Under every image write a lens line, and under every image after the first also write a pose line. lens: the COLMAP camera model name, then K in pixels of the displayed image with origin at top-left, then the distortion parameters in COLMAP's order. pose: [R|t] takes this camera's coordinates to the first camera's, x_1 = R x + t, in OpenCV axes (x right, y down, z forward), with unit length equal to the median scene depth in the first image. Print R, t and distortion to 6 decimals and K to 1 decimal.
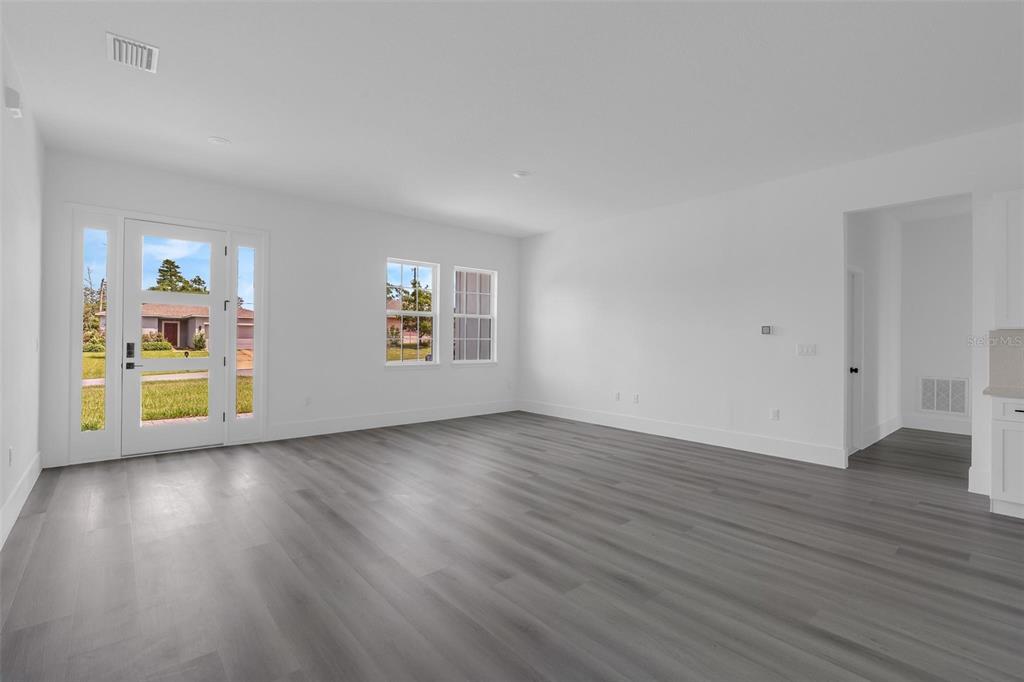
lens RADIAL K [[466.9, 0, 506.8], [0, 466.9, 338.2], [0, 0, 1]] dist [-0.000401, -0.000290]
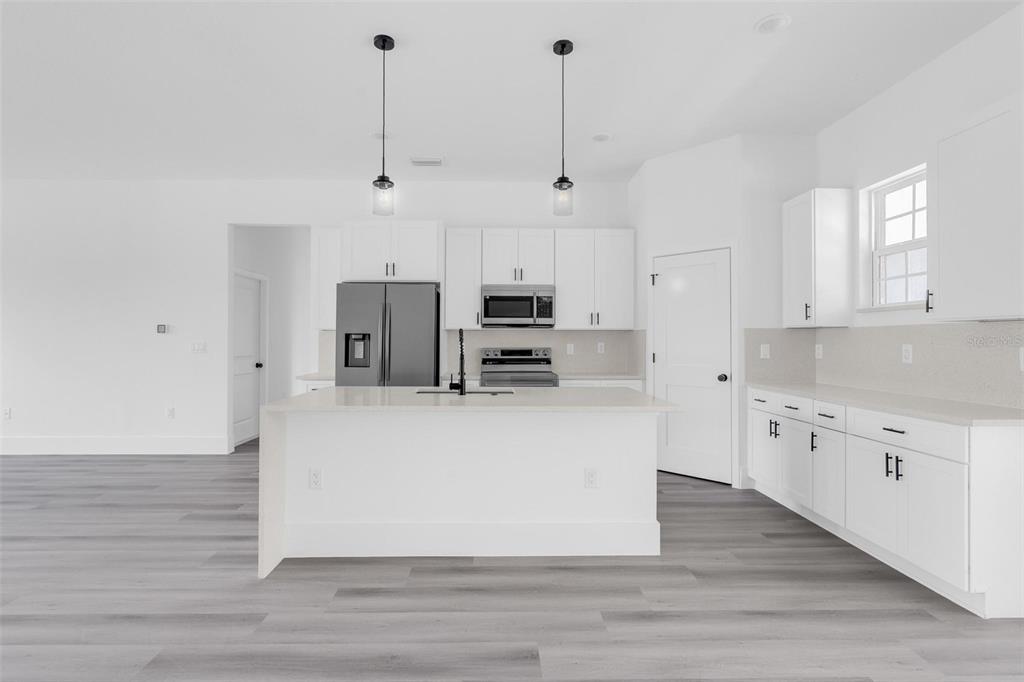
lens RADIAL K [[488.5, 0, 510.2], [0, 488.5, 338.2], [0, 0, 1]] dist [-0.002362, -0.000262]
pose [[0.636175, -0.001979, 0.771542, 0.365867], [0.000559, 0.999998, 0.002104, 0.001365], [-0.771544, -0.000907, 0.636175, -0.373560]]
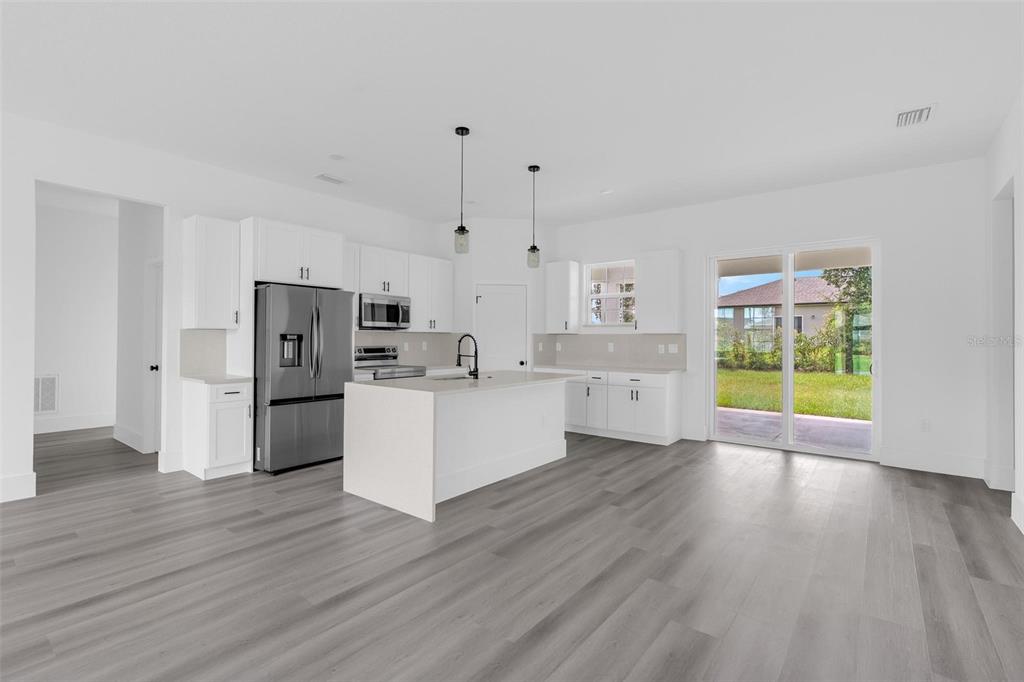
lens RADIAL K [[466.9, 0, 506.8], [0, 466.9, 338.2], [0, 0, 1]] dist [-0.000401, -0.000290]
pose [[-0.184018, -0.005865, 0.982905, -0.323357], [-0.009831, 0.999943, 0.004126, -0.009246], [-0.982874, -0.008904, -0.184065, 0.506380]]
